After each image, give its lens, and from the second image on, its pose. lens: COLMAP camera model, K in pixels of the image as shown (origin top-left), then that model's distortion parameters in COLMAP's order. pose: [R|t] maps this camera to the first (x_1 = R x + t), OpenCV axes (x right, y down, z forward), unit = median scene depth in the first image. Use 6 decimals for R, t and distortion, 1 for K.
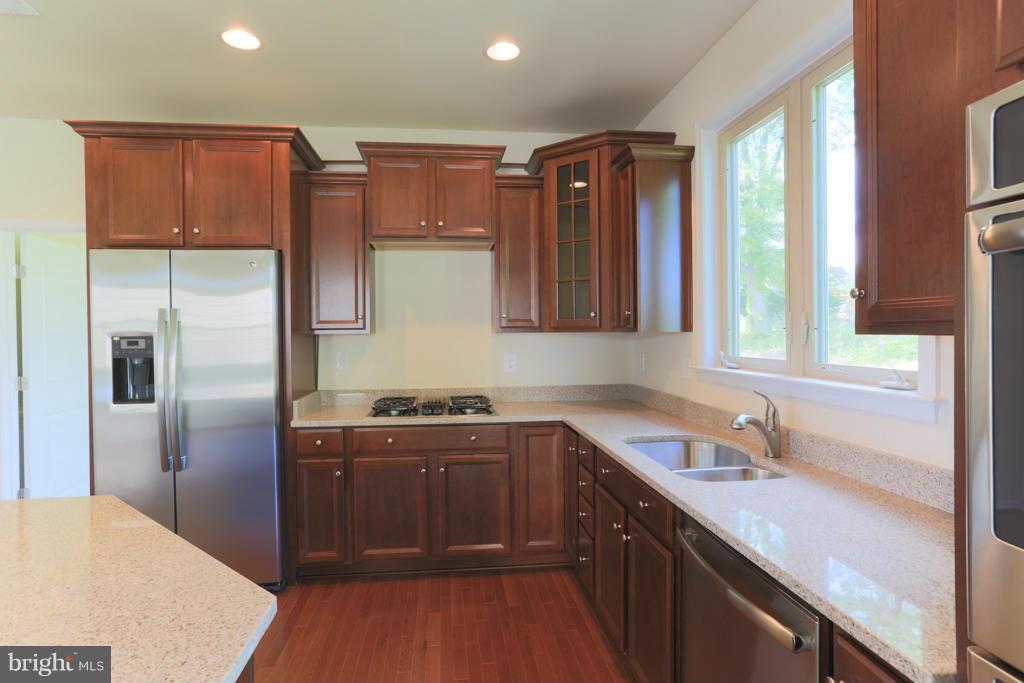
lens RADIAL K [[525.5, 0, 498.4], [0, 525.5, 333.8], [0, 0, 1]] dist [-0.056166, 0.040176]
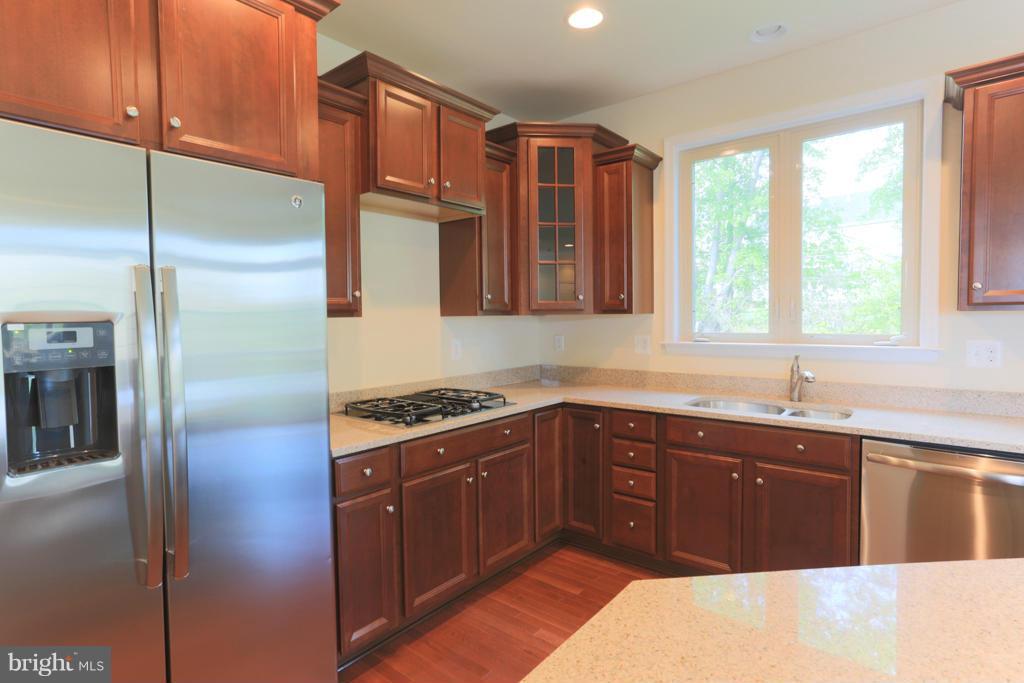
lens RADIAL K [[525.5, 0, 498.4], [0, 525.5, 333.8], [0, 0, 1]] dist [-0.056166, 0.040176]
pose [[0.721839, -0.026085, 0.691569, -0.730147], [0.012213, 0.999614, 0.024956, 0.008783], [-0.691953, -0.009568, 0.721879, 0.394164]]
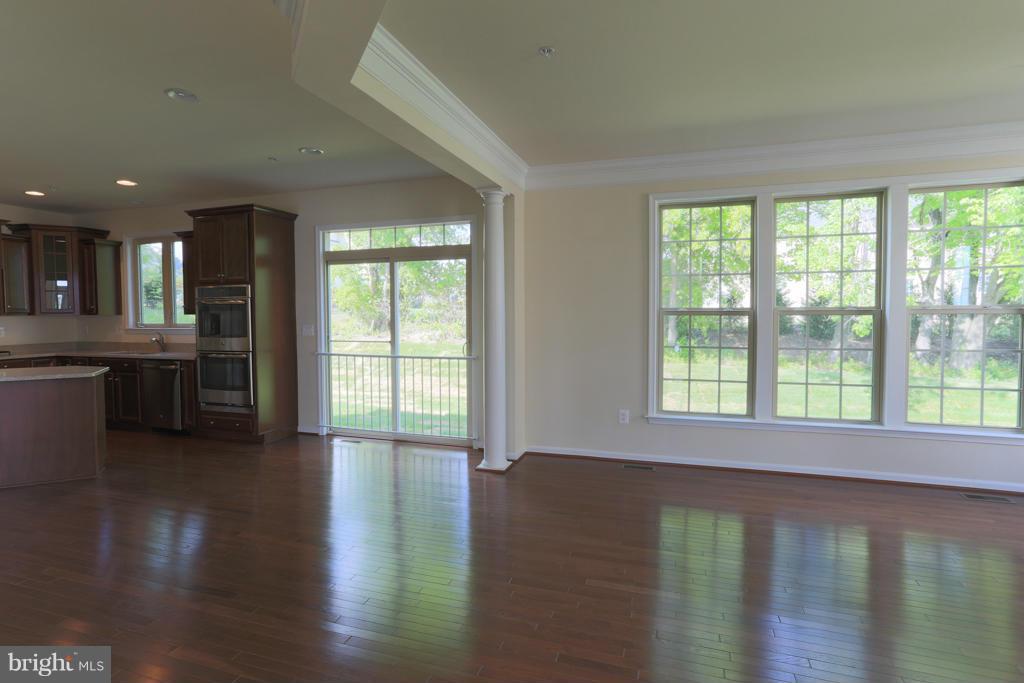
lens RADIAL K [[525.5, 0, 498.4], [0, 525.5, 333.8], [0, 0, 1]] dist [-0.056166, 0.040176]
pose [[0.416174, -0.035853, 0.908578, -1.167088], [0.007840, 0.999327, 0.035842, 0.013409], [-0.909251, -0.007793, 0.416175, -1.731934]]
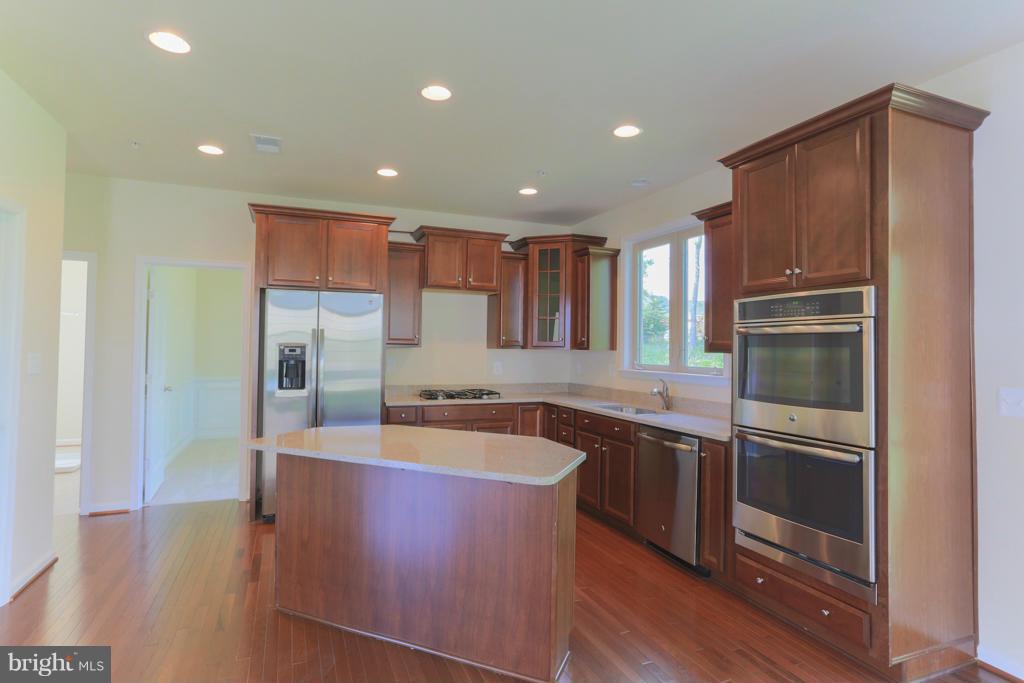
lens RADIAL K [[525.5, 0, 498.4], [0, 525.5, 333.8], [0, 0, 1]] dist [-0.056166, 0.040176]
pose [[0.960407, 0.028956, 0.277092, -0.540363], [-0.020999, 0.999279, -0.031641, 0.004586], [-0.277808, 0.024569, 0.960322, -0.649782]]
